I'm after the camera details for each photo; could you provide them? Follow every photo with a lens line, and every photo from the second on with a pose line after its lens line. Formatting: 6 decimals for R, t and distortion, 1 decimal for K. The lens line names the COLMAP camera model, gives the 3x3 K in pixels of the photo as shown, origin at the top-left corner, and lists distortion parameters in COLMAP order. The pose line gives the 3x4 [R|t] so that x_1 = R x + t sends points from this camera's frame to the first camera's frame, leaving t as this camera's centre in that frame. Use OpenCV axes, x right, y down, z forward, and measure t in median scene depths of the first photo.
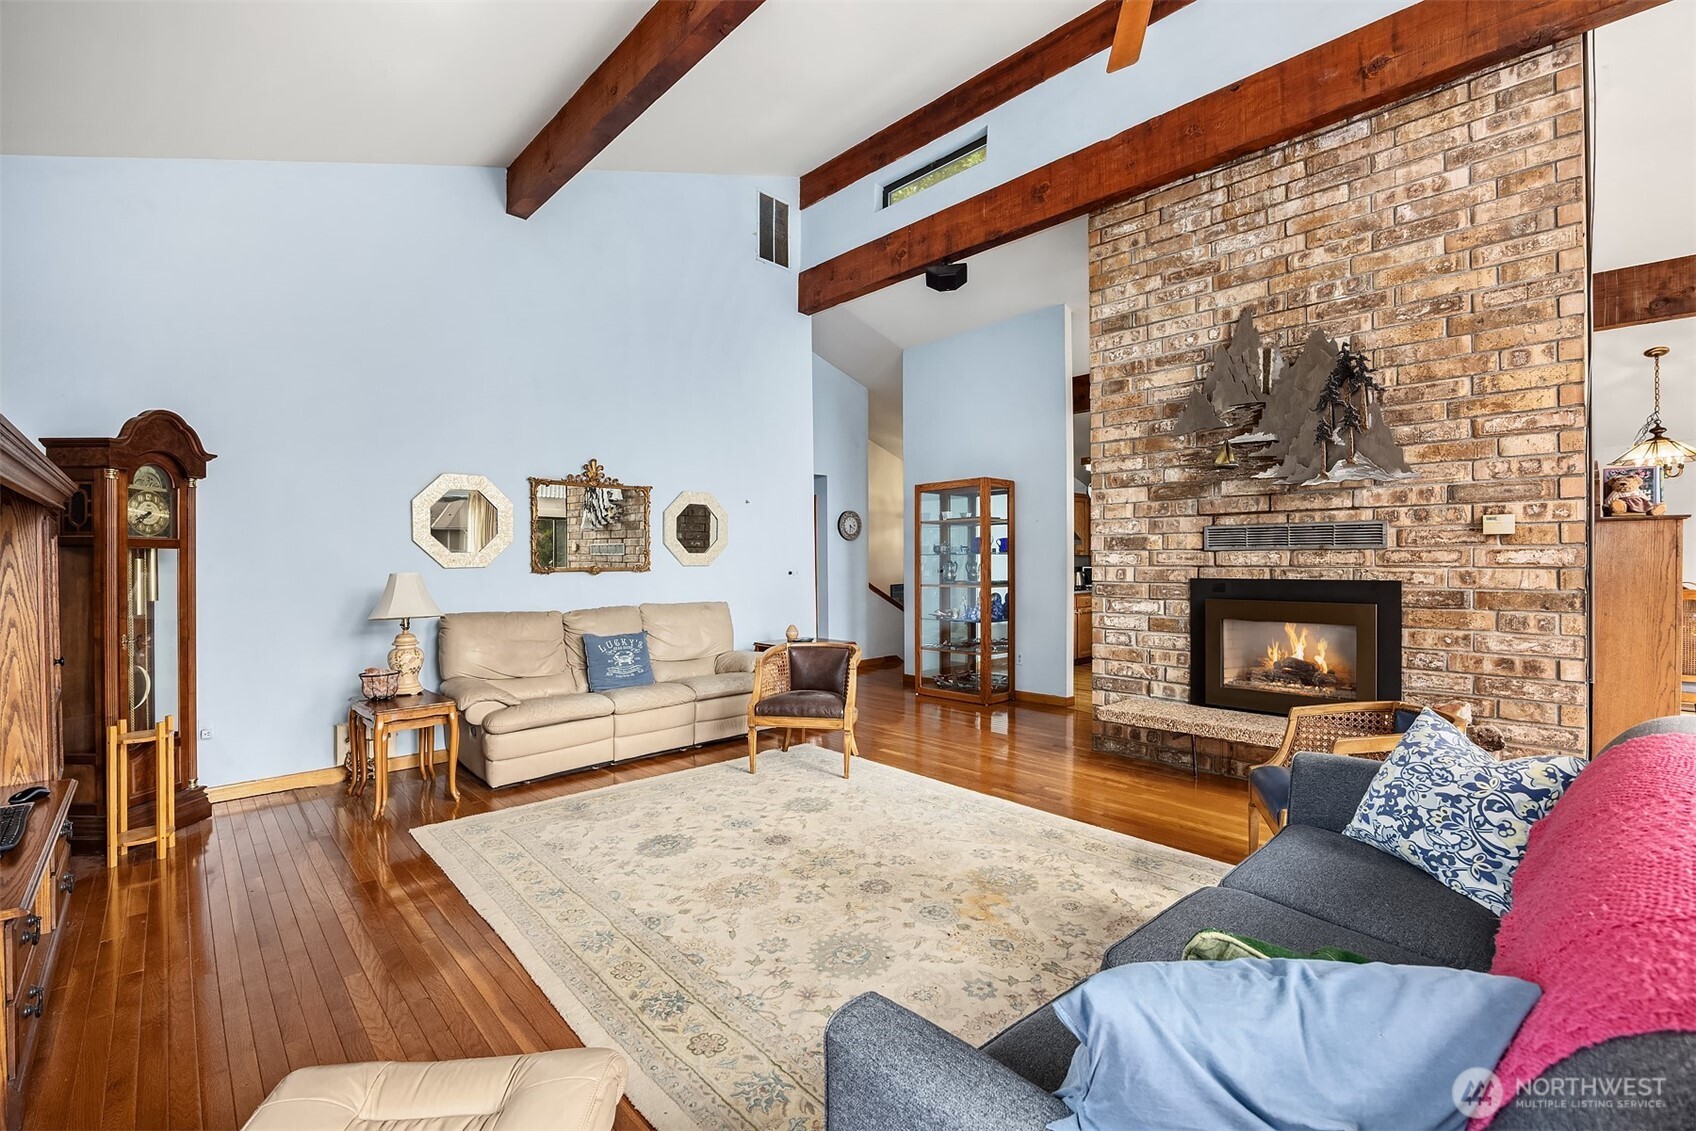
lens RADIAL K [[767.8, 0, 862.3], [0, 767.8, 566.2], [0, 0, 1]] dist [-0.020423, 0.000213]
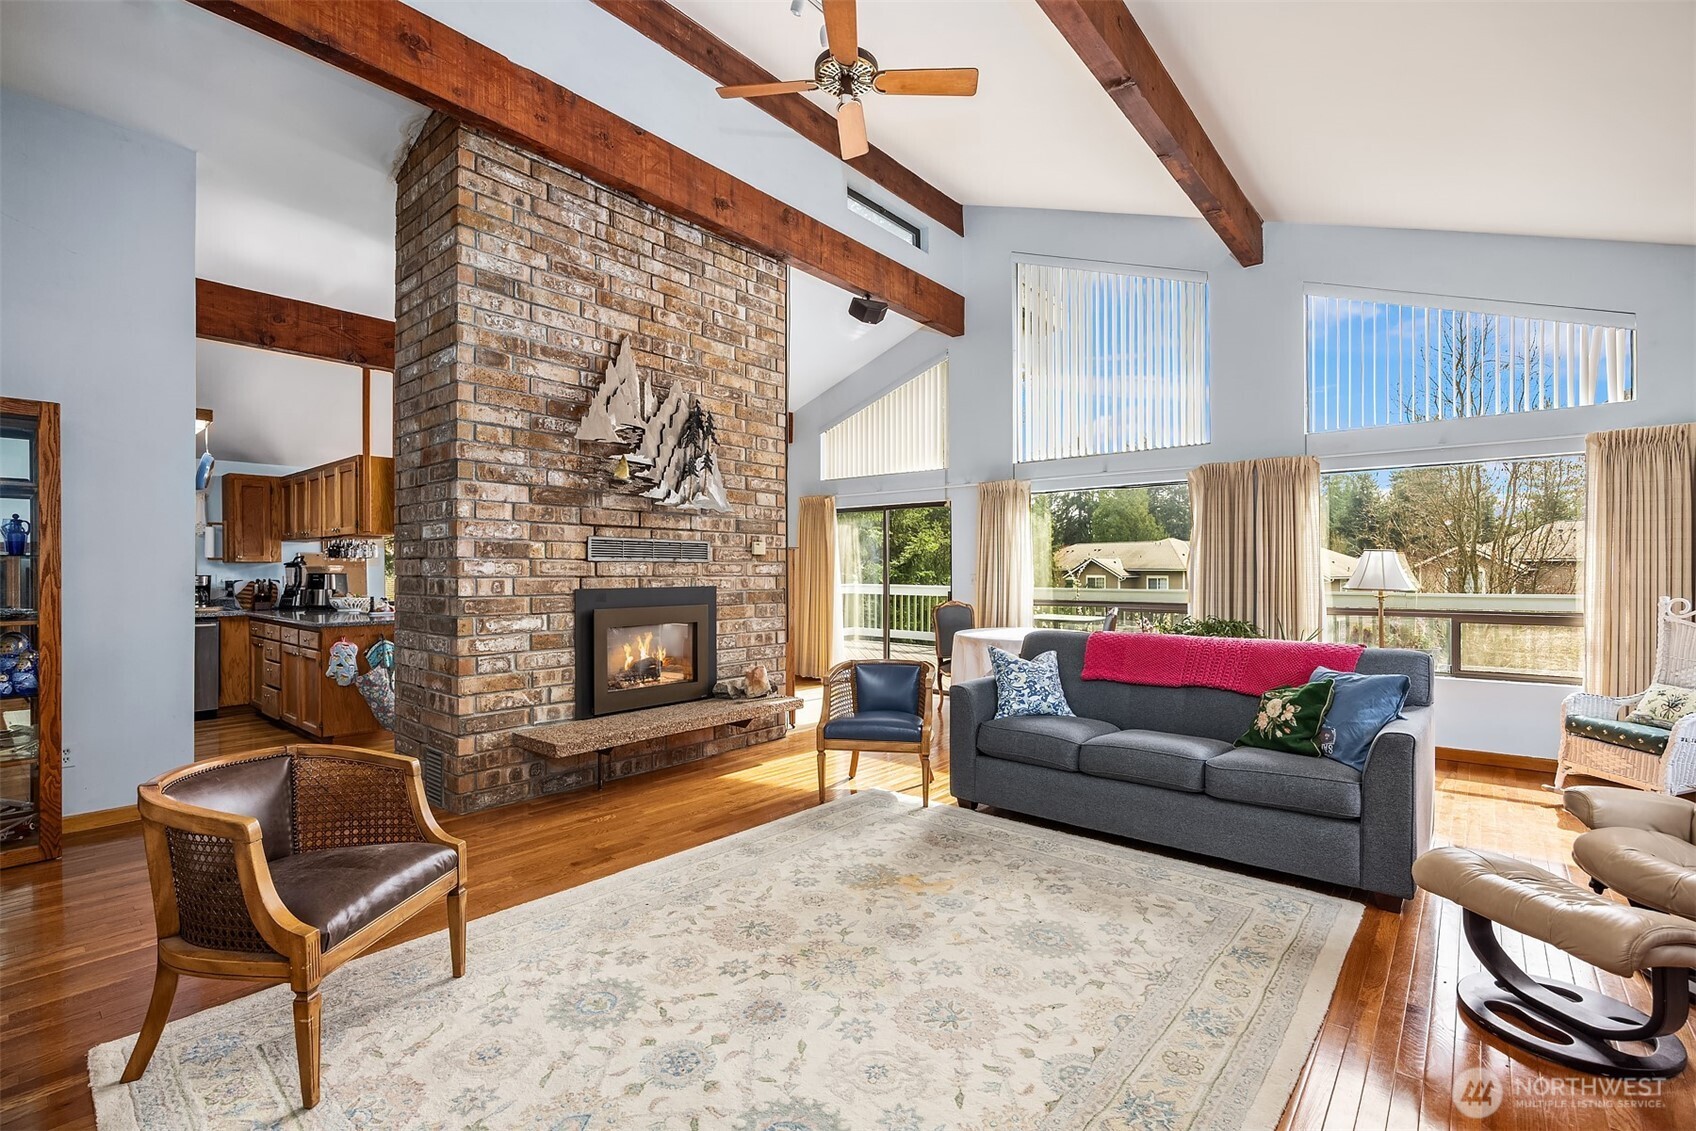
lens RADIAL K [[767.8, 0, 863.4], [0, 767.8, 572.2], [0, 0, 1]] dist [-0.020423, 0.000213]
pose [[-0.145770, 0.002644, 0.989315, -0.593889], [0.006398, 0.999978, -0.001730, -0.001889], [-0.989298, 0.006077, -0.145783, 0.807022]]
